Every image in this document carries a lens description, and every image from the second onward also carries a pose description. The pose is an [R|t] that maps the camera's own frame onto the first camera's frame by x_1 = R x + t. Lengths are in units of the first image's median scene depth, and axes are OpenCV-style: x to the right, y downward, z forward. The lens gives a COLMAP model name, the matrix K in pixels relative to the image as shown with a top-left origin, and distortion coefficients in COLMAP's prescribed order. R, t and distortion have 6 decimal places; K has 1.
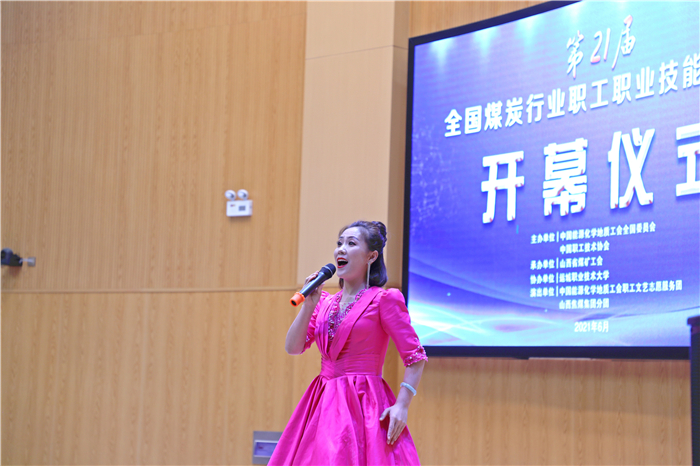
lens RADIAL K [[1600.6, 0, 344.0], [0, 1600.6, 254.1], [0, 0, 1]] dist [0.441447, 0.000000]
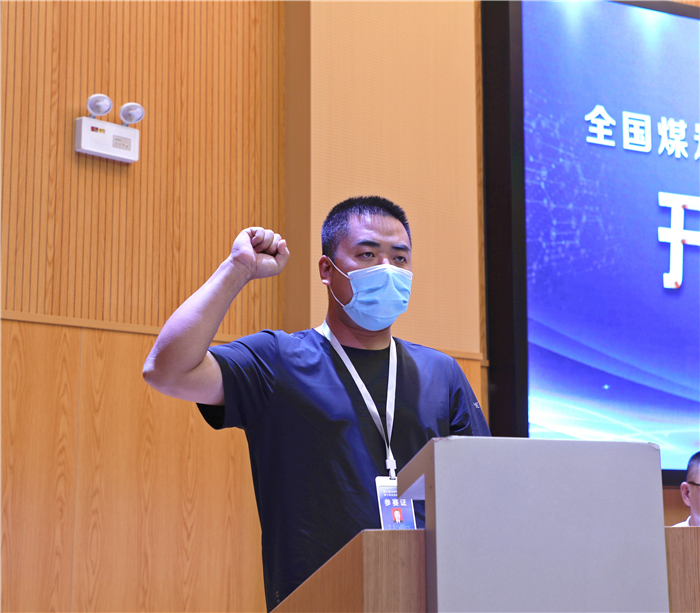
lens RADIAL K [[1384.9, 0, 350.7], [0, 1384.9, 307.0], [0, 0, 1]] dist [0.086576, 0.000000]
pose [[0.101344, 0.121318, 0.987427, -0.508960], [-0.068065, 0.991056, -0.114779, 0.065718], [-0.992520, -0.055578, 0.108695, 1.071468]]
